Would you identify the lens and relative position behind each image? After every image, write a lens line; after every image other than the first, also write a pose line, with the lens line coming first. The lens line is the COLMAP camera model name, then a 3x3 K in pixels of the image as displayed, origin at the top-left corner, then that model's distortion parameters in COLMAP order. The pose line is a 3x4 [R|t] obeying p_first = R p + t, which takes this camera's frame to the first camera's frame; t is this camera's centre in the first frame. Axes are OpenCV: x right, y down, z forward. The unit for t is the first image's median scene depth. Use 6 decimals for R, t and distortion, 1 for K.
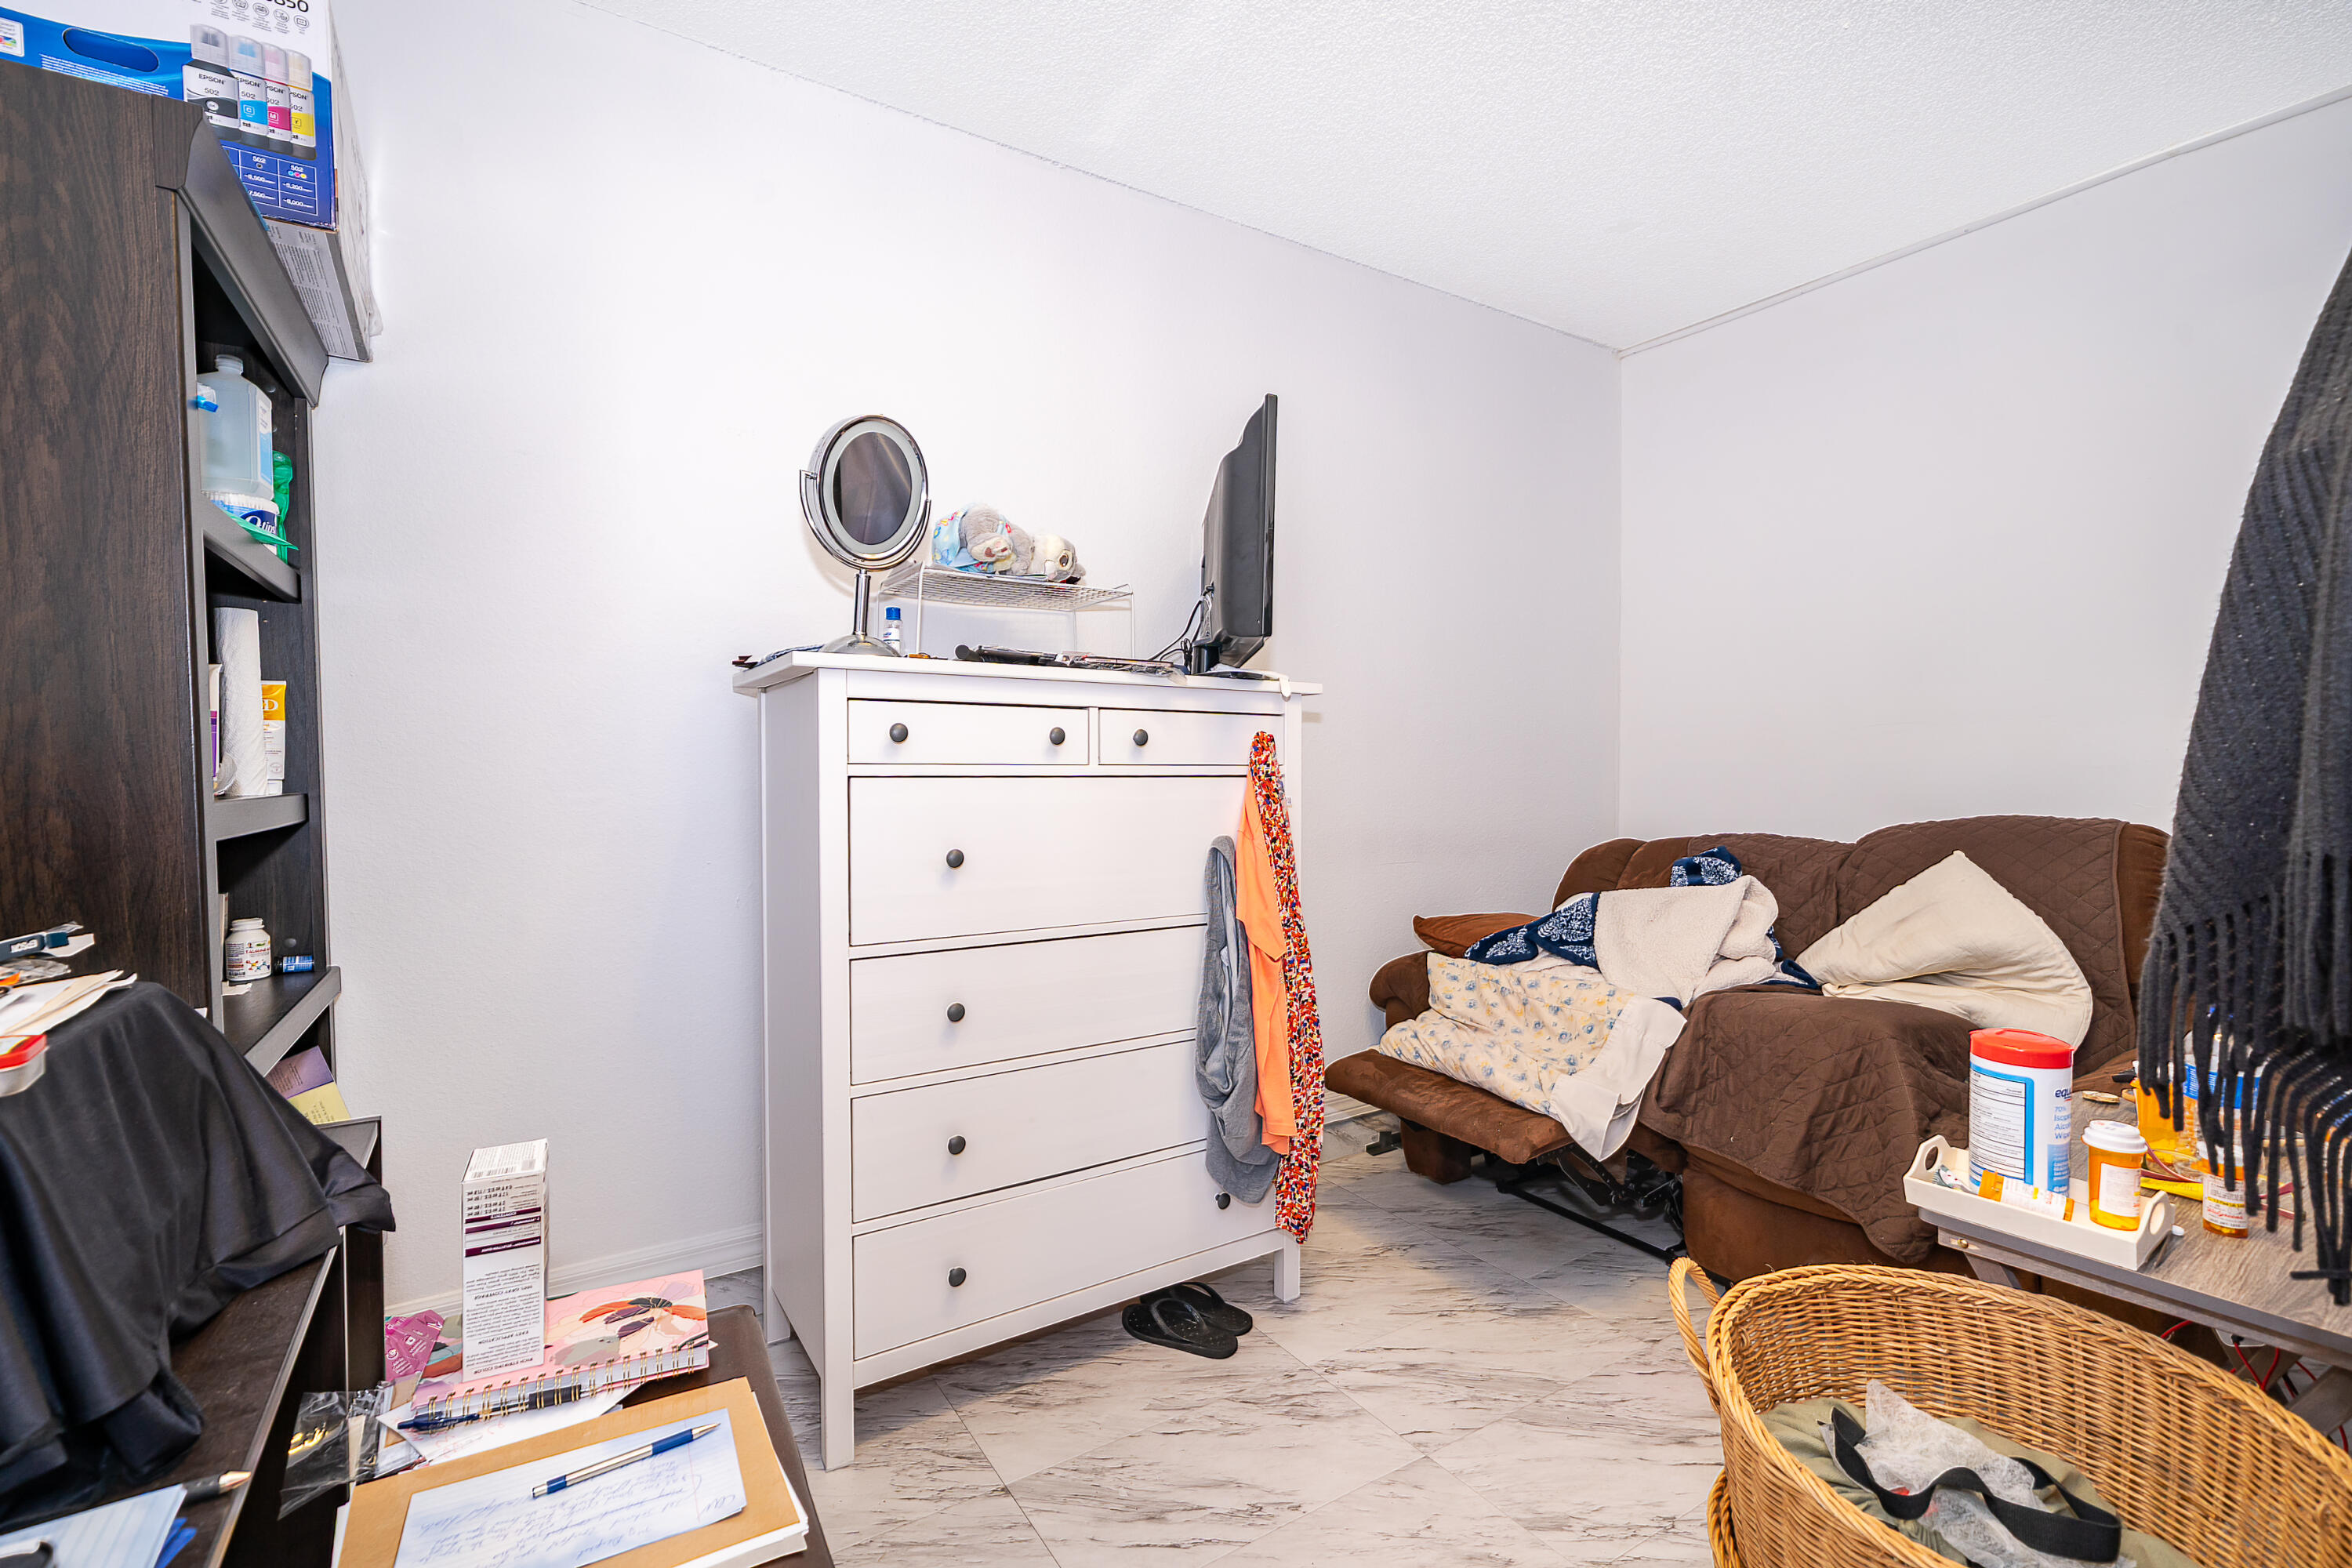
lens RADIAL K [[1033.1, 0, 1176.3], [0, 1033.1, 766.1], [0, 0, 1]] dist [-0.000426, -0.000047]
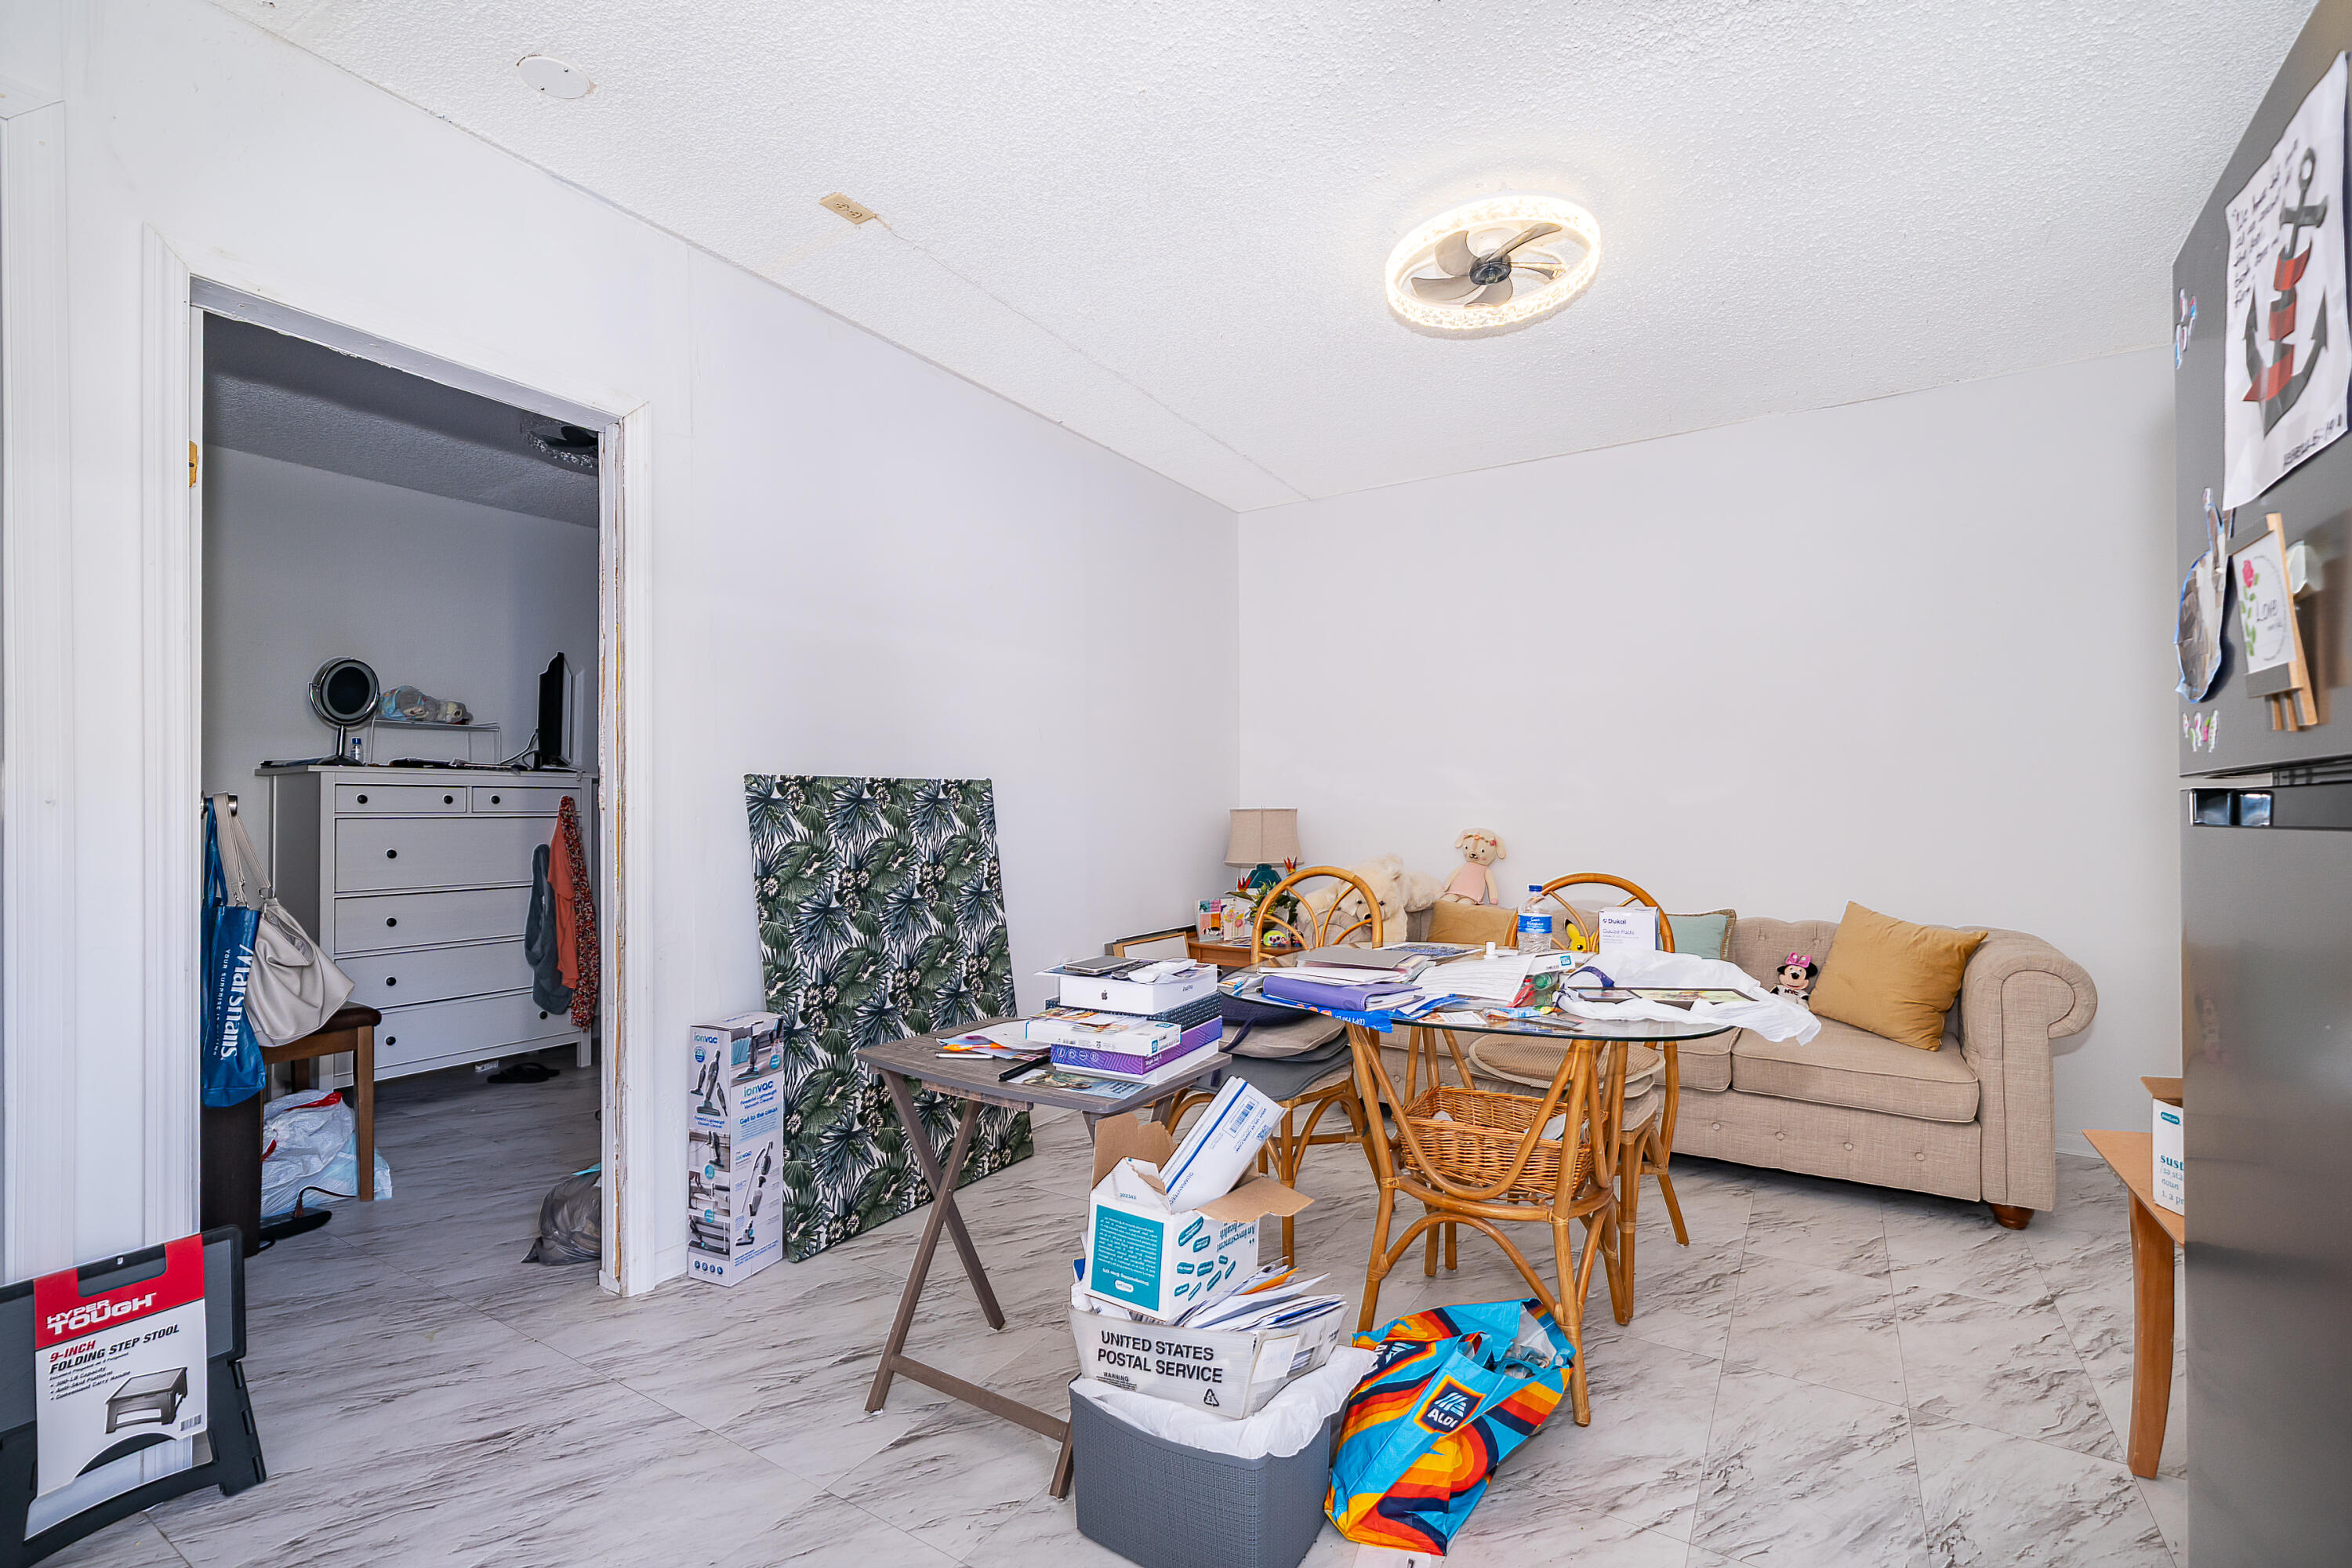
lens RADIAL K [[1033.1, 0, 1176.3], [0, 1033.1, 766.1], [0, 0, 1]] dist [-0.000426, -0.000047]
pose [[0.903044, -0.000231, 0.429547, 0.321260], [0.022334, 0.998672, -0.046417, 0.035398], [-0.428966, 0.051510, 0.901851, -1.570390]]
